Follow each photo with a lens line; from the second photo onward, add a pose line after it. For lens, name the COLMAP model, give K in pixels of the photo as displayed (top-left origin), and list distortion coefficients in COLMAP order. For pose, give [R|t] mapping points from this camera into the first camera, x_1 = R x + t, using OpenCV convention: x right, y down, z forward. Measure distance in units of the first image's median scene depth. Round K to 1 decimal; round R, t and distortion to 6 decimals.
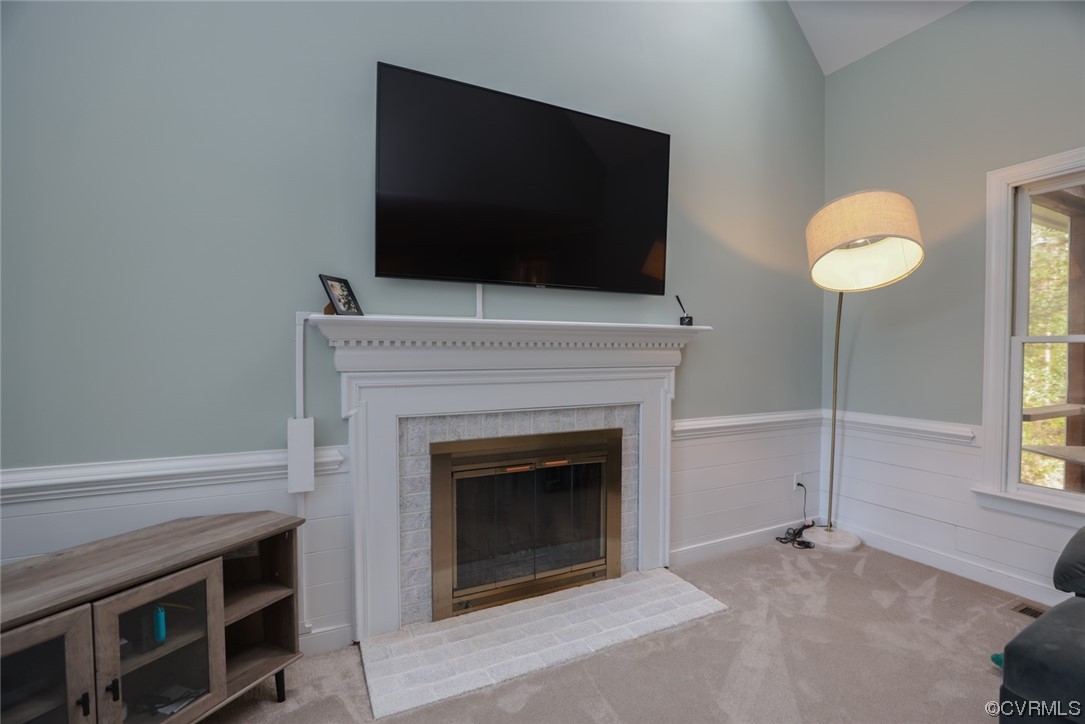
lens RADIAL K [[491.5, 0, 544.4], [0, 491.5, 360.3], [0, 0, 1]] dist [-0.036565, 0.000817]
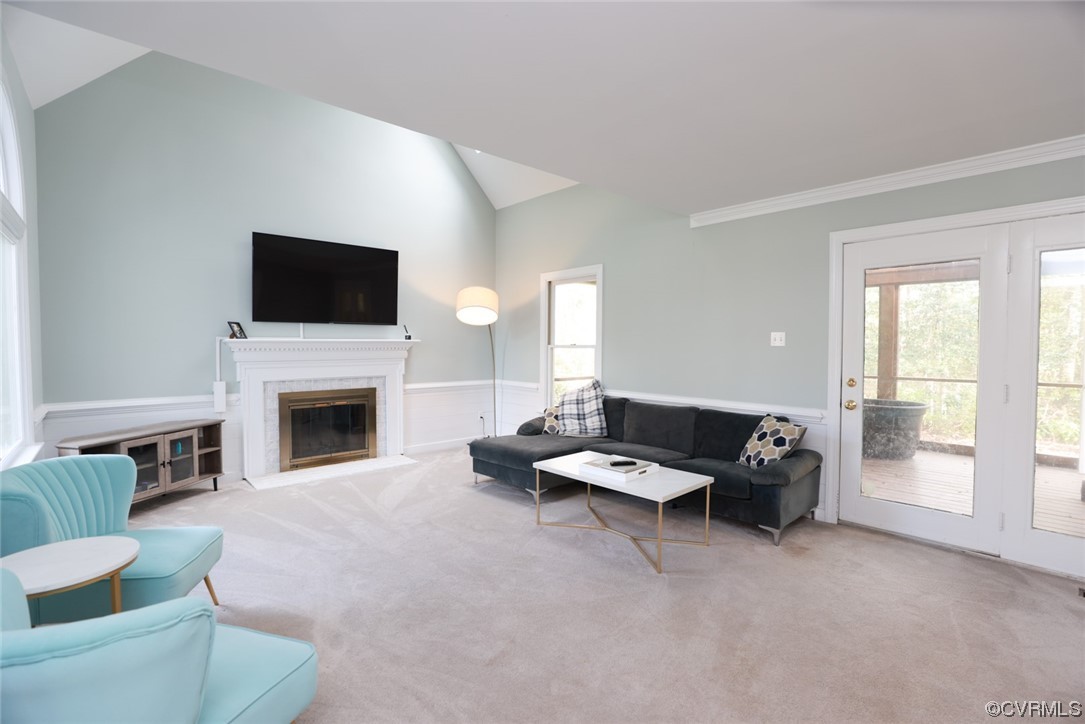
lens RADIAL K [[491.5, 0, 544.4], [0, 491.5, 360.3], [0, 0, 1]] dist [-0.036565, 0.000817]
pose [[0.960318, -0.006403, 0.278835, 0.311595], [0.001242, 0.999825, 0.018681, -0.022887], [-0.278905, -0.017593, 0.960157, -1.447884]]
